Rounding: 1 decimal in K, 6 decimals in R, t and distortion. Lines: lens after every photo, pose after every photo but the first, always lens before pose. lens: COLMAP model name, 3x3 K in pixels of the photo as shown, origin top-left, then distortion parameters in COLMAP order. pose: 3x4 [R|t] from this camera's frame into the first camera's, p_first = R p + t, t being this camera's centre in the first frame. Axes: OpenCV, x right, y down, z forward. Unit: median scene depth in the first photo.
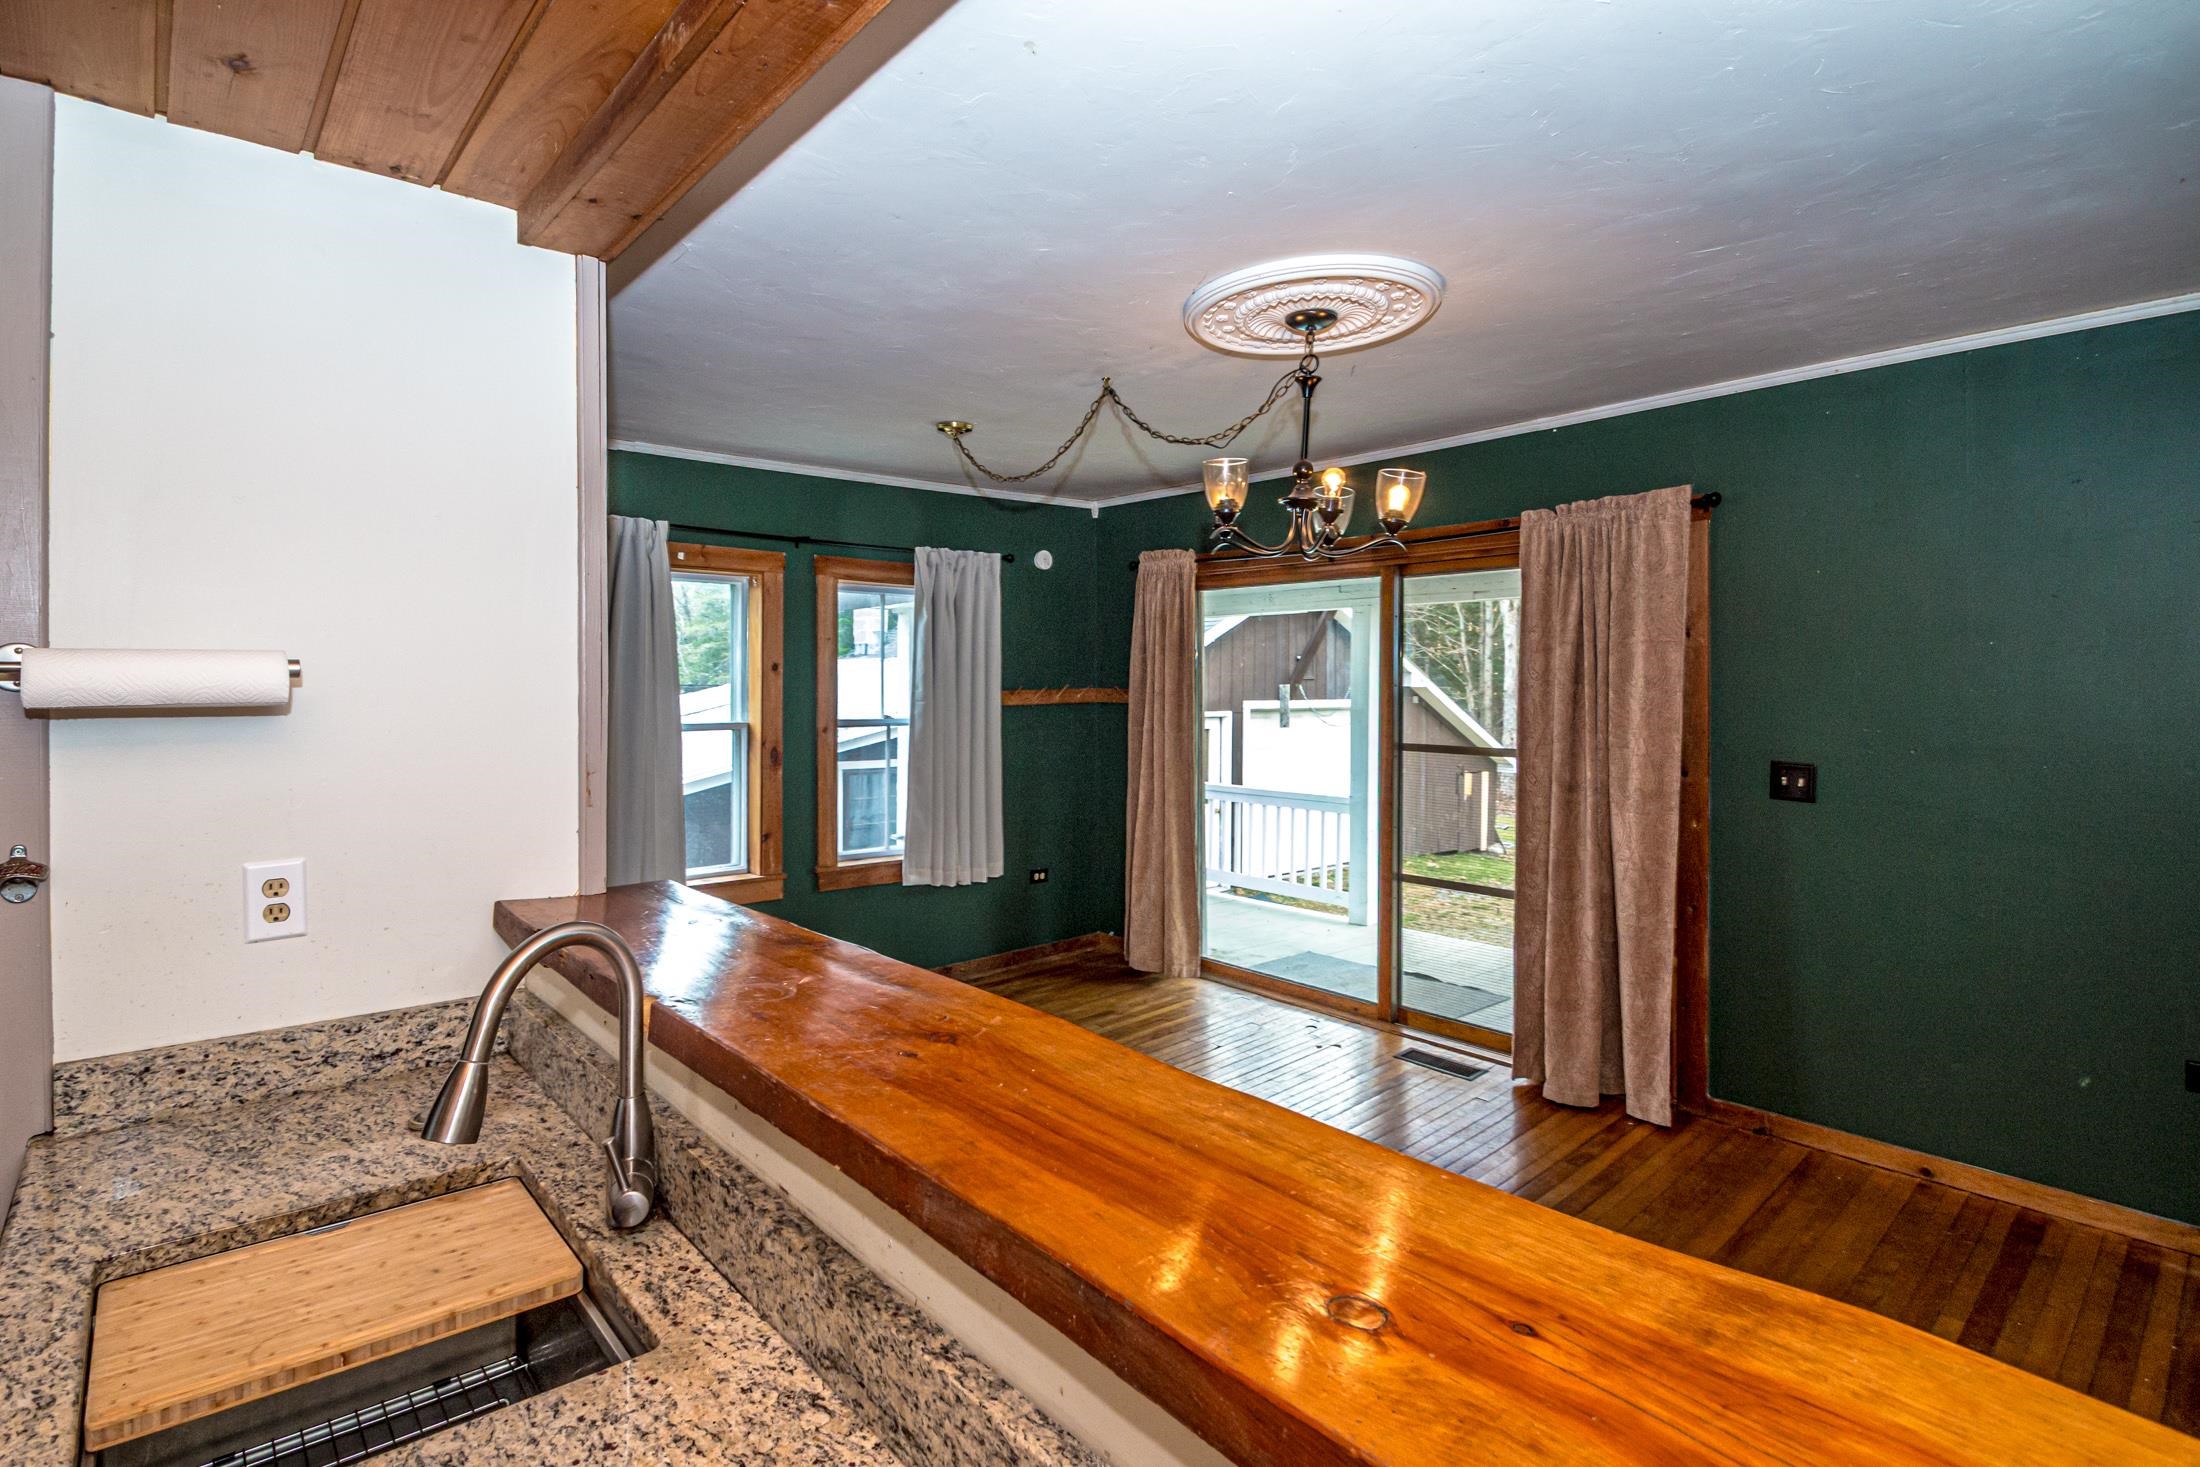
lens RADIAL K [[1086.0, 0, 1181.8], [0, 1086.0, 673.0], [0, 0, 1]] dist [0.008364, -0.012710]
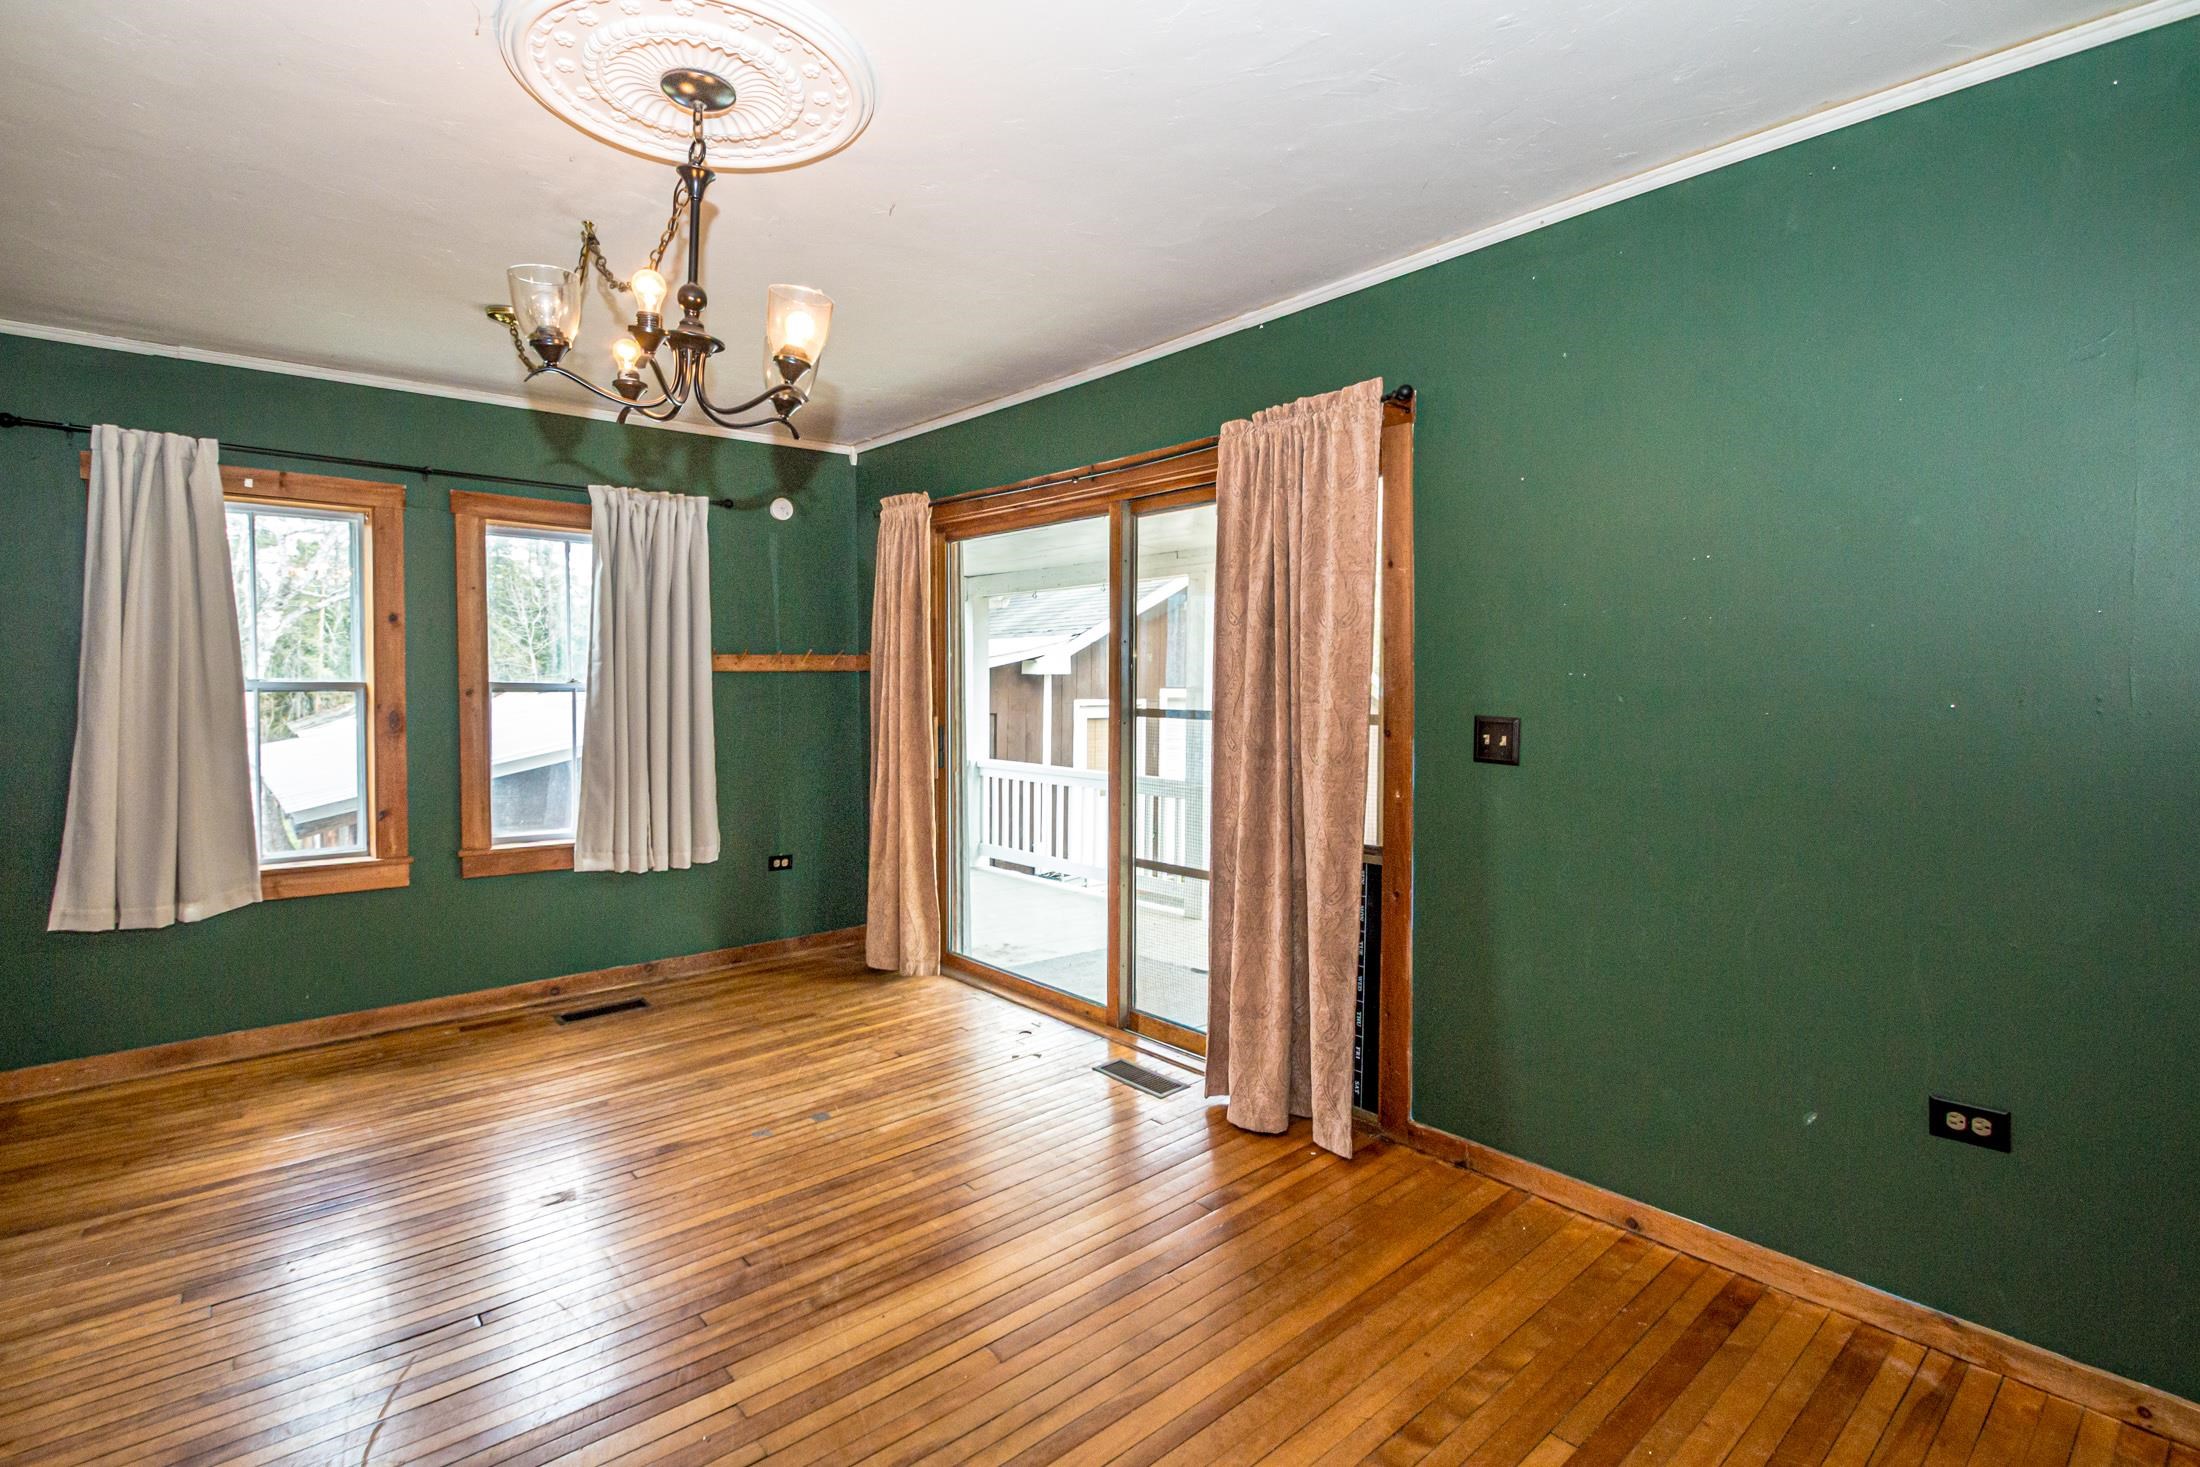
lens RADIAL K [[1086.0, 0, 1143.1], [0, 1086.0, 691.7], [0, 0, 1]] dist [0.008364, -0.012710]
pose [[0.999951, -0.000525, -0.009839, 0.234477], [0.000732, 0.999780, 0.020985, 0.035782], [0.009826, -0.020991, 0.999731, 0.142548]]
